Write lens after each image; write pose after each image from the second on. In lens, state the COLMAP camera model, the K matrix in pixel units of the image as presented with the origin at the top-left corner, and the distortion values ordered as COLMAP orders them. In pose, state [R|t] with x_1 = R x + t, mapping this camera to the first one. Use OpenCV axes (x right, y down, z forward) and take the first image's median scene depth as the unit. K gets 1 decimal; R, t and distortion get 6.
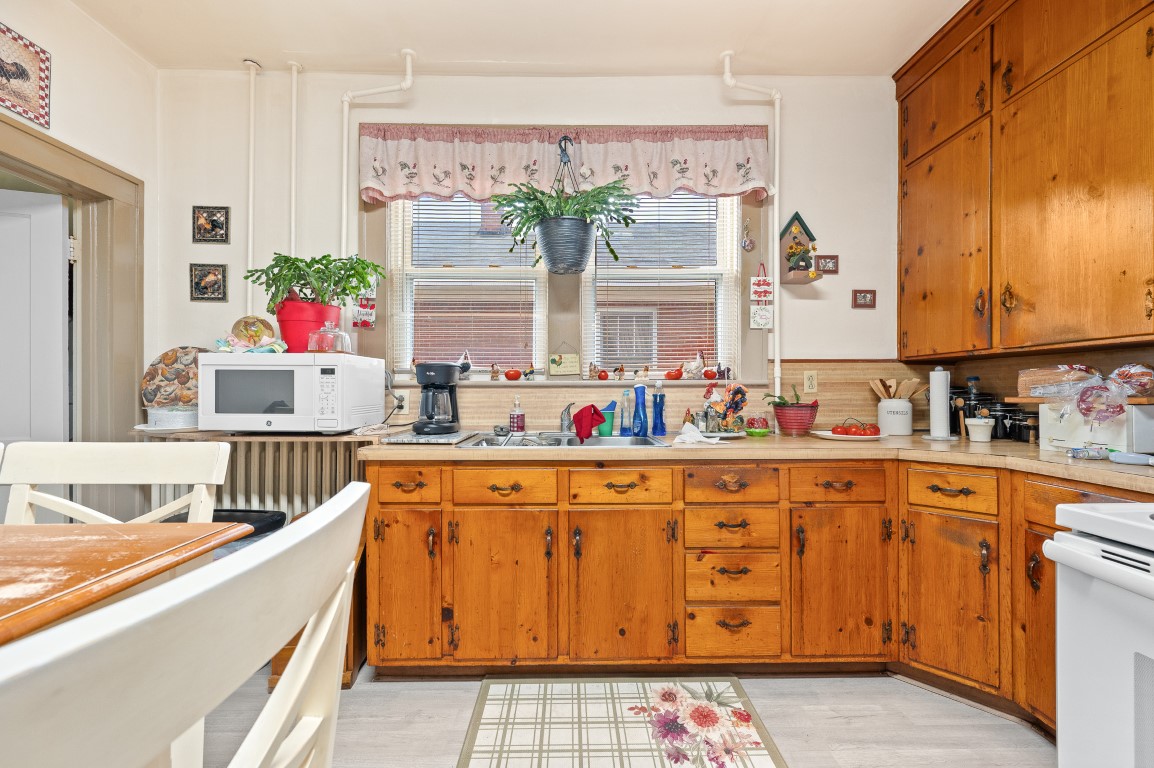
lens RADIAL K [[460.3, 0, 573.1], [0, 460.3, 389.2], [0, 0, 1]] dist [-0.003861, 0.001698]
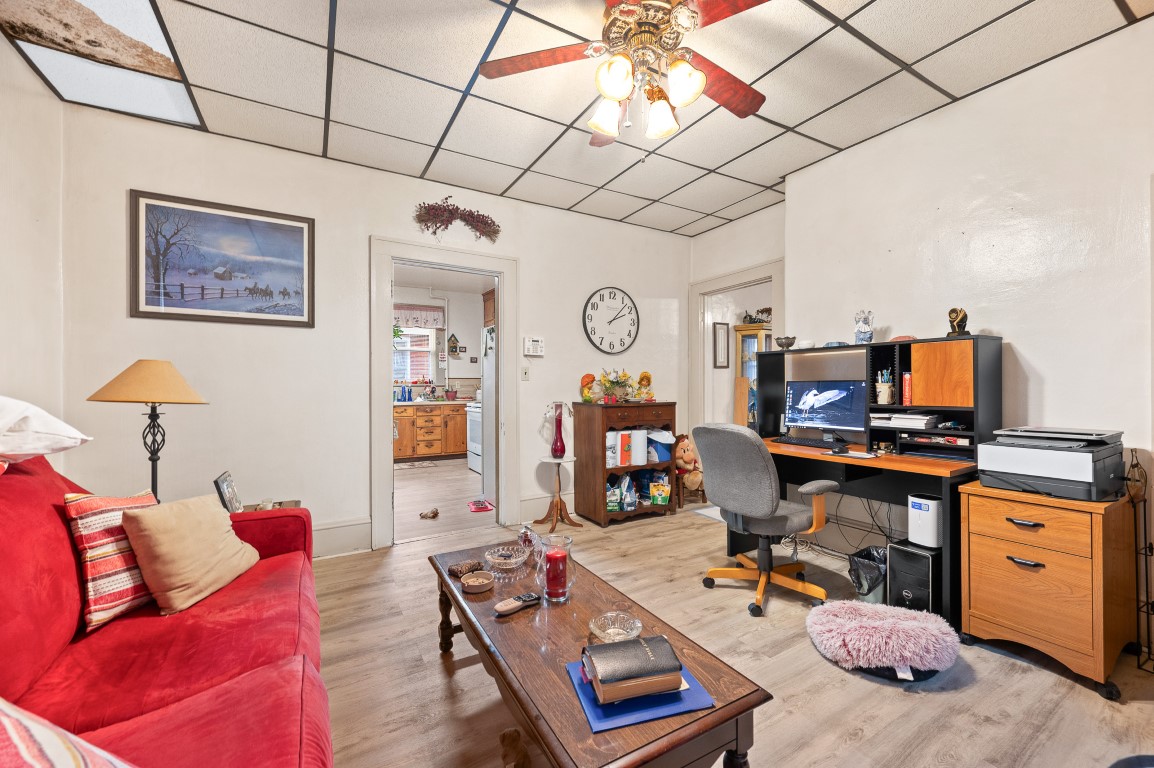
lens RADIAL K [[460.3, 0, 579.8], [0, 460.3, 386.9], [0, 0, 1]] dist [-0.003861, 0.001698]
pose [[0.867235, -0.007686, 0.497840, -0.406687], [0.006379, 0.999970, 0.004325, -0.009238], [-0.497859, -0.000575, 0.867258, -2.512858]]
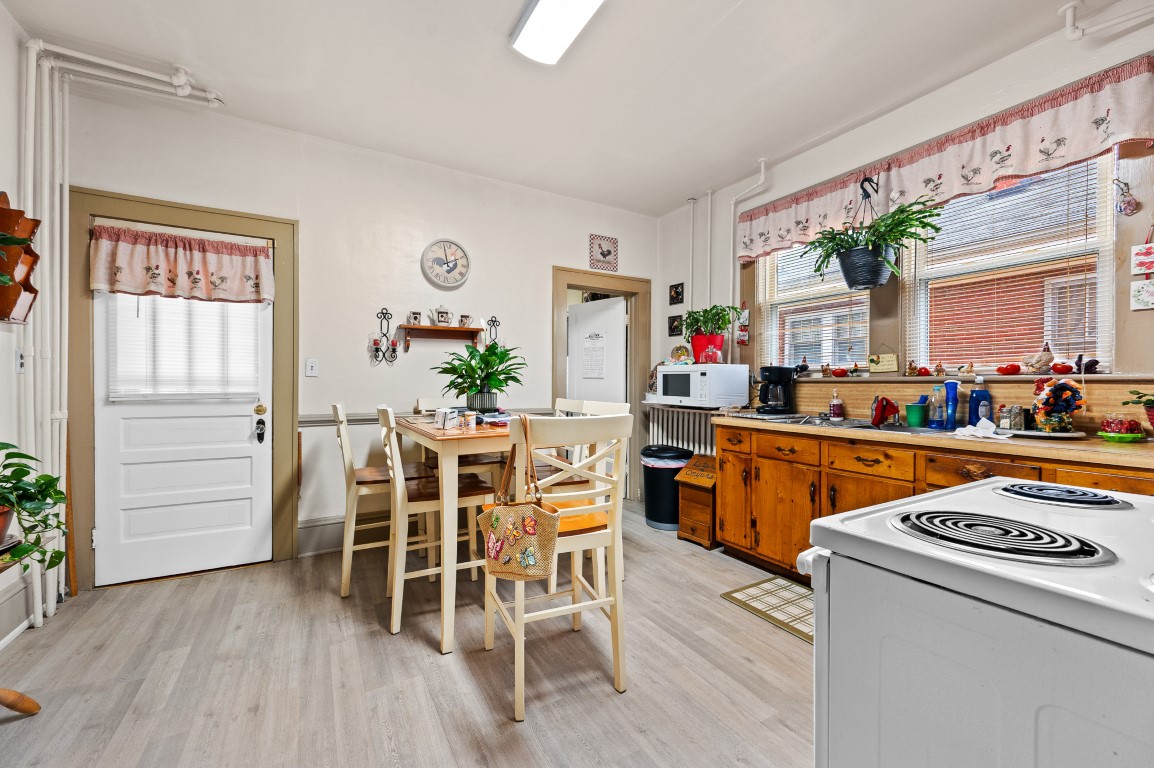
lens RADIAL K [[460.3, 0, 574.2], [0, 460.3, 385.7], [0, 0, 1]] dist [-0.003861, 0.001698]
pose [[0.483612, 0.007132, -0.875253, 0.661114], [0.000395, 0.999965, 0.008366, -0.006971], [0.875282, -0.004392, 0.483593, -0.264520]]
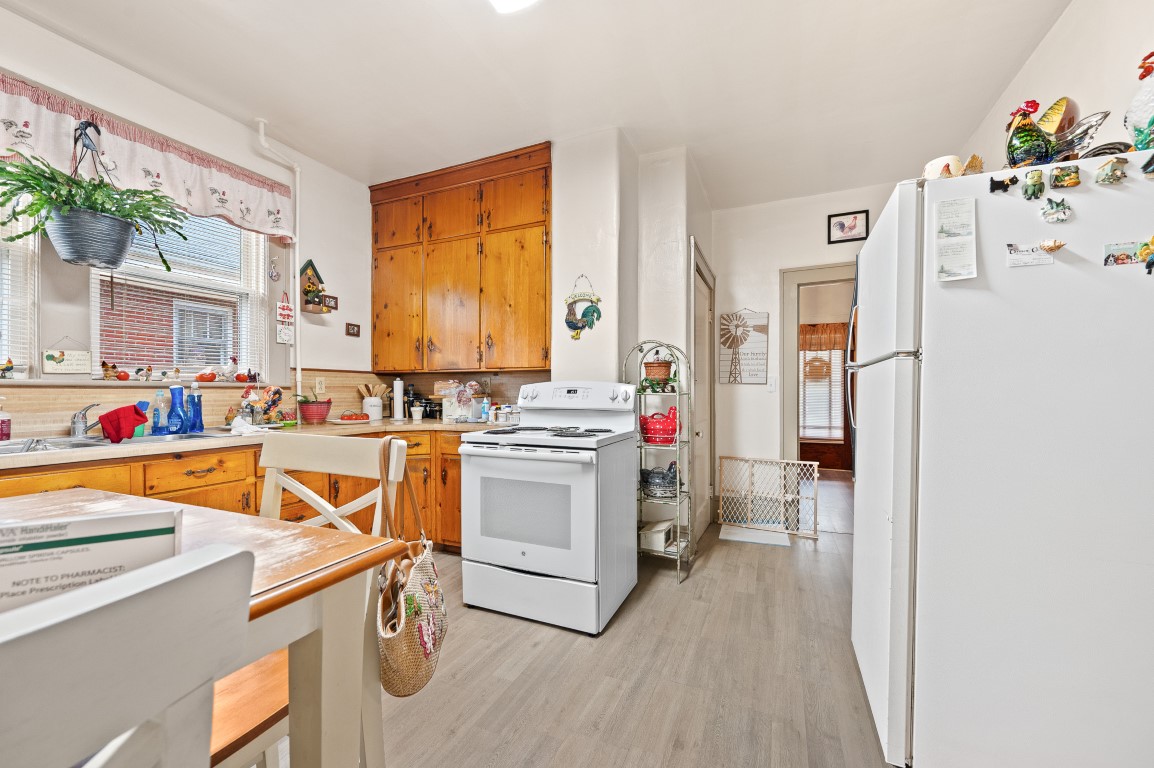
lens RADIAL K [[460.3, 0, 583.2], [0, 460.3, 398.9], [0, 0, 1]] dist [-0.003861, 0.001698]
pose [[0.401755, -0.011587, 0.915674, -0.464882], [-0.004500, 0.999883, 0.014627, 0.000816], [-0.915736, -0.009997, 0.401655, -0.301673]]
